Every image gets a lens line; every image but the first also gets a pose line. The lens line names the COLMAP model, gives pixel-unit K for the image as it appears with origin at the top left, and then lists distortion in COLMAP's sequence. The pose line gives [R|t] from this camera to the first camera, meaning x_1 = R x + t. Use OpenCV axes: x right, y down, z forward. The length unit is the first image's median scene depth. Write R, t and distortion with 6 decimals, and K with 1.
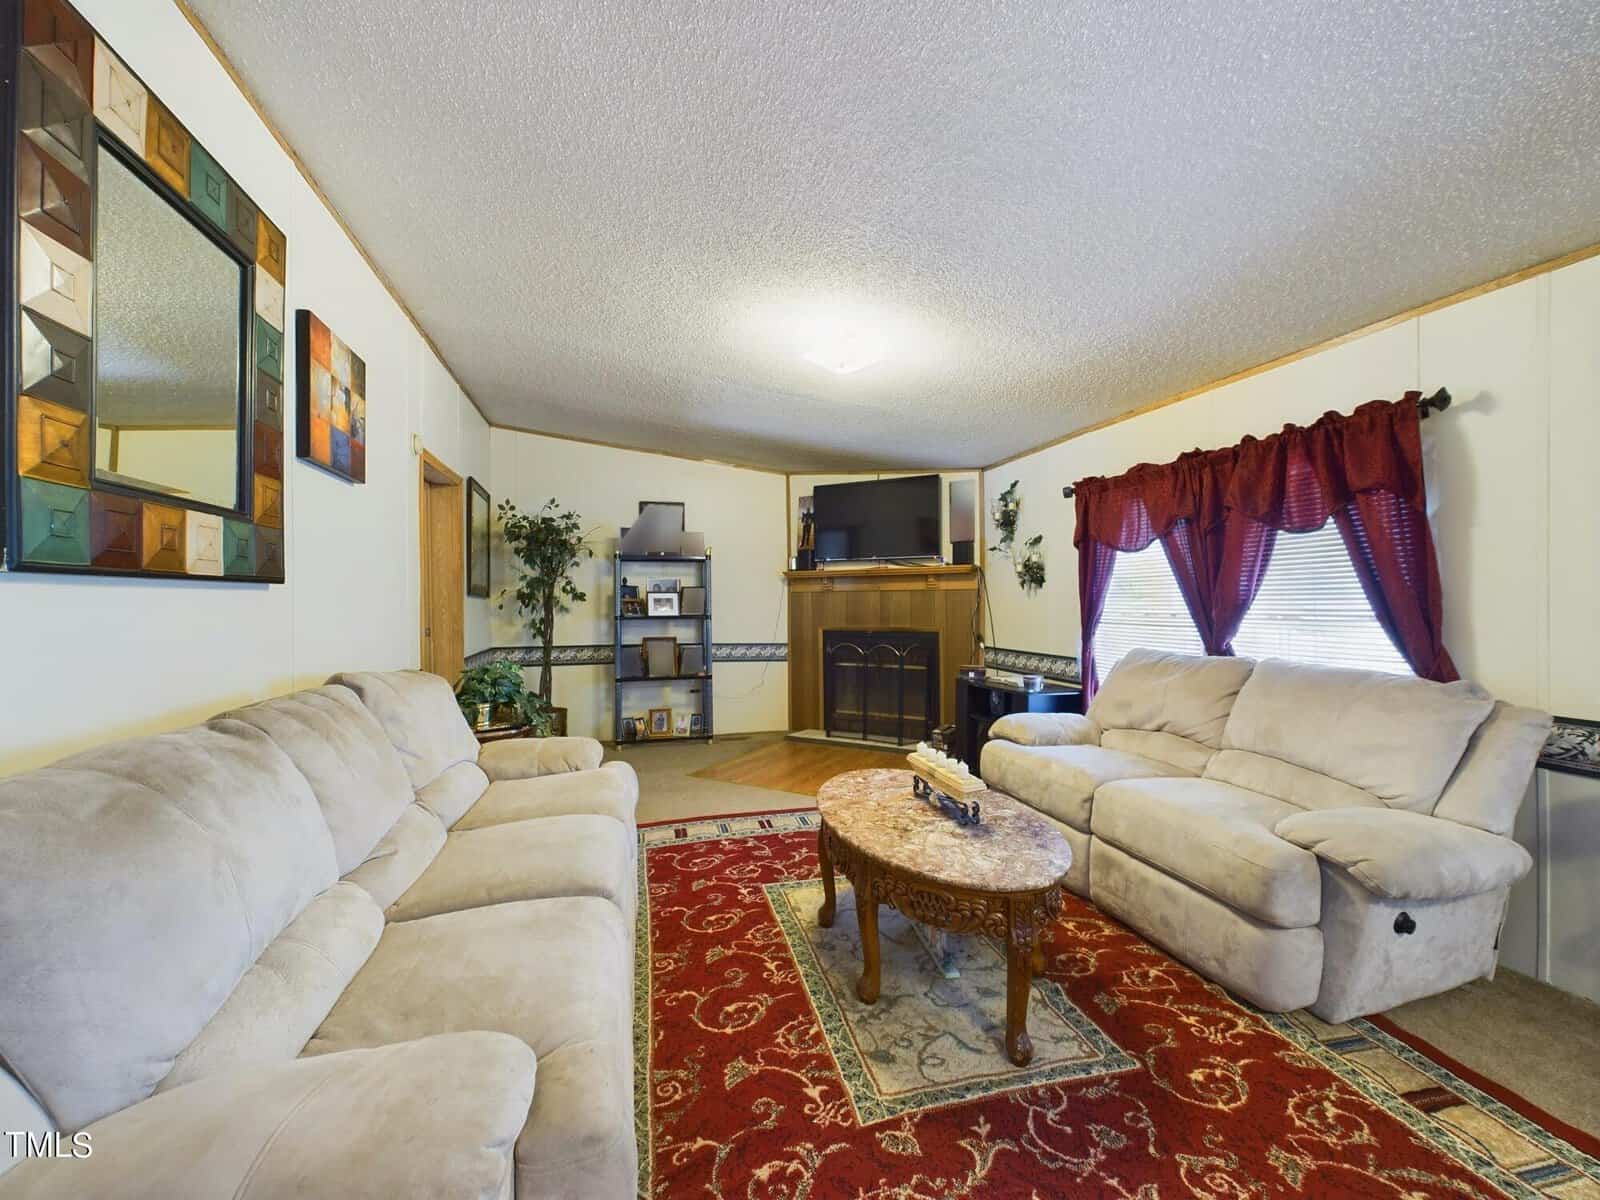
lens RADIAL K [[638.5, 0, 800.1], [0, 638.5, 604.7], [0, 0, 1]] dist [0.000142, -0.000066]
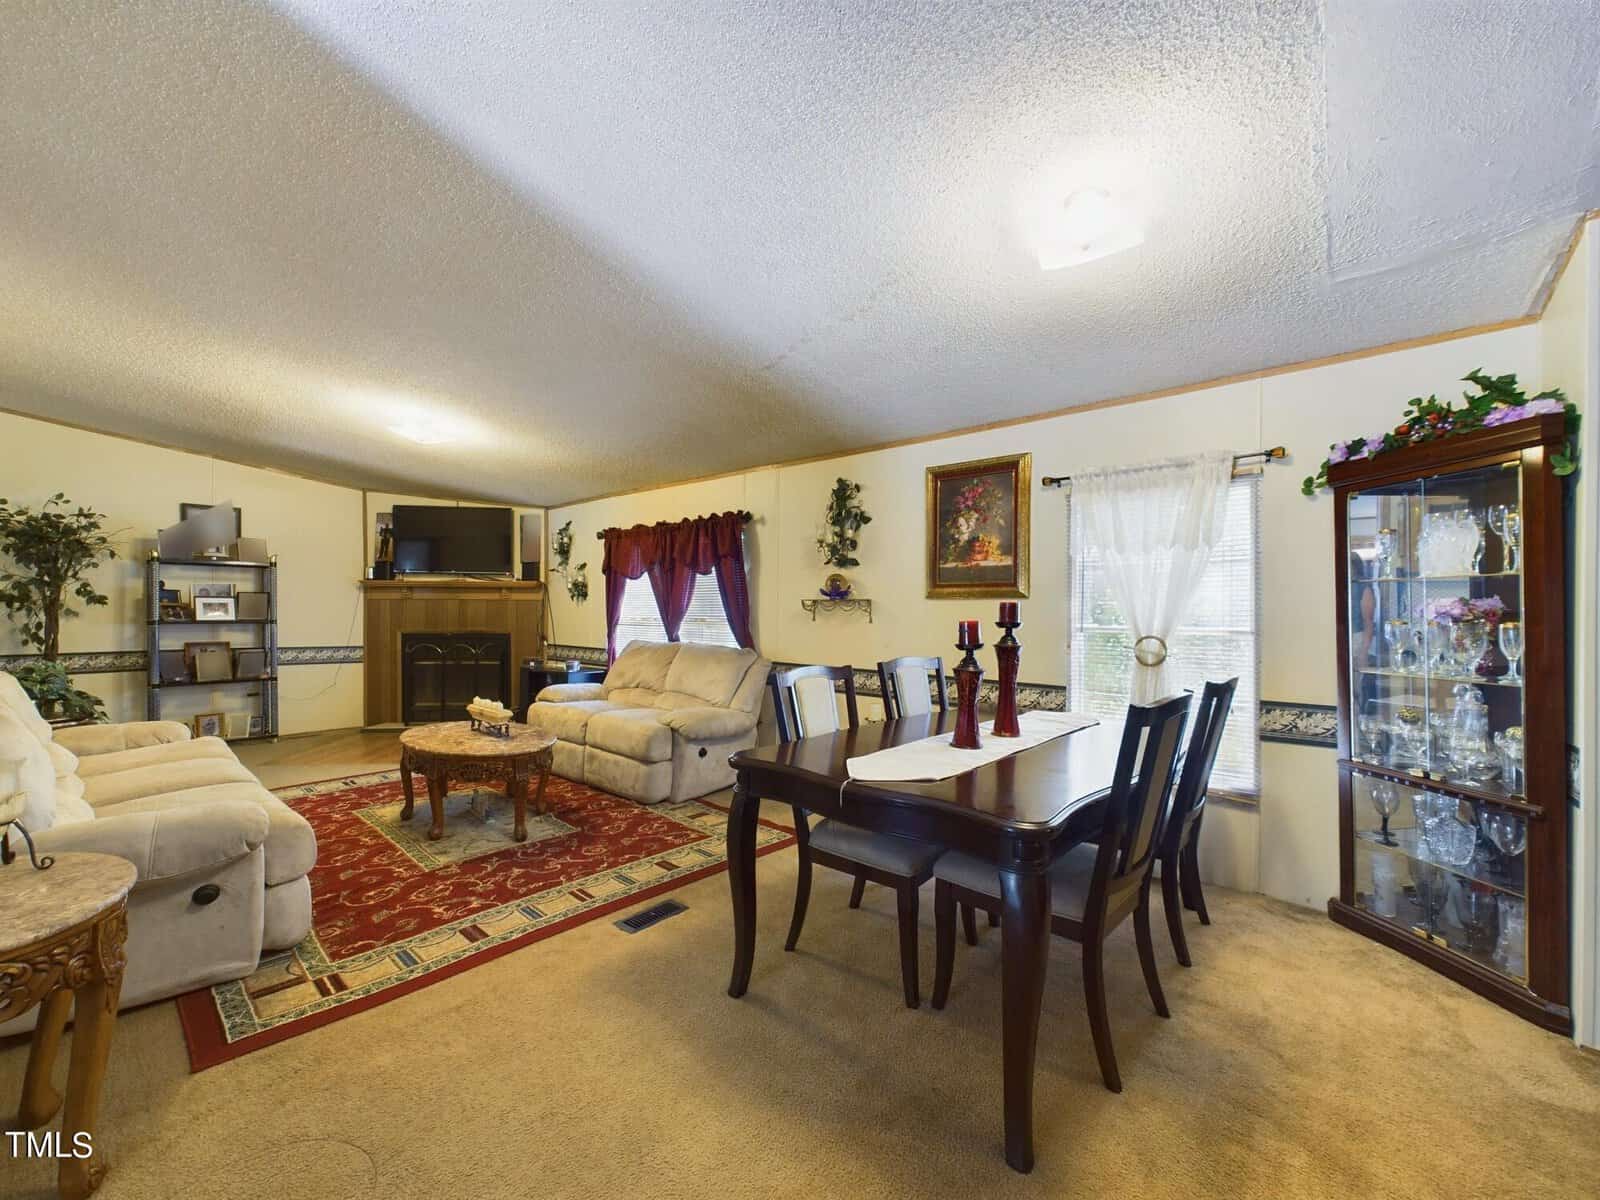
lens RADIAL K [[638.5, 0, 796.3], [0, 638.5, 614.5], [0, 0, 1]] dist [0.000142, -0.000066]
pose [[0.828629, 0.005988, 0.559766, -0.030860], [-0.007386, 0.999973, 0.000236, 0.001573], [-0.559749, -0.004330, 0.828651, -0.555999]]
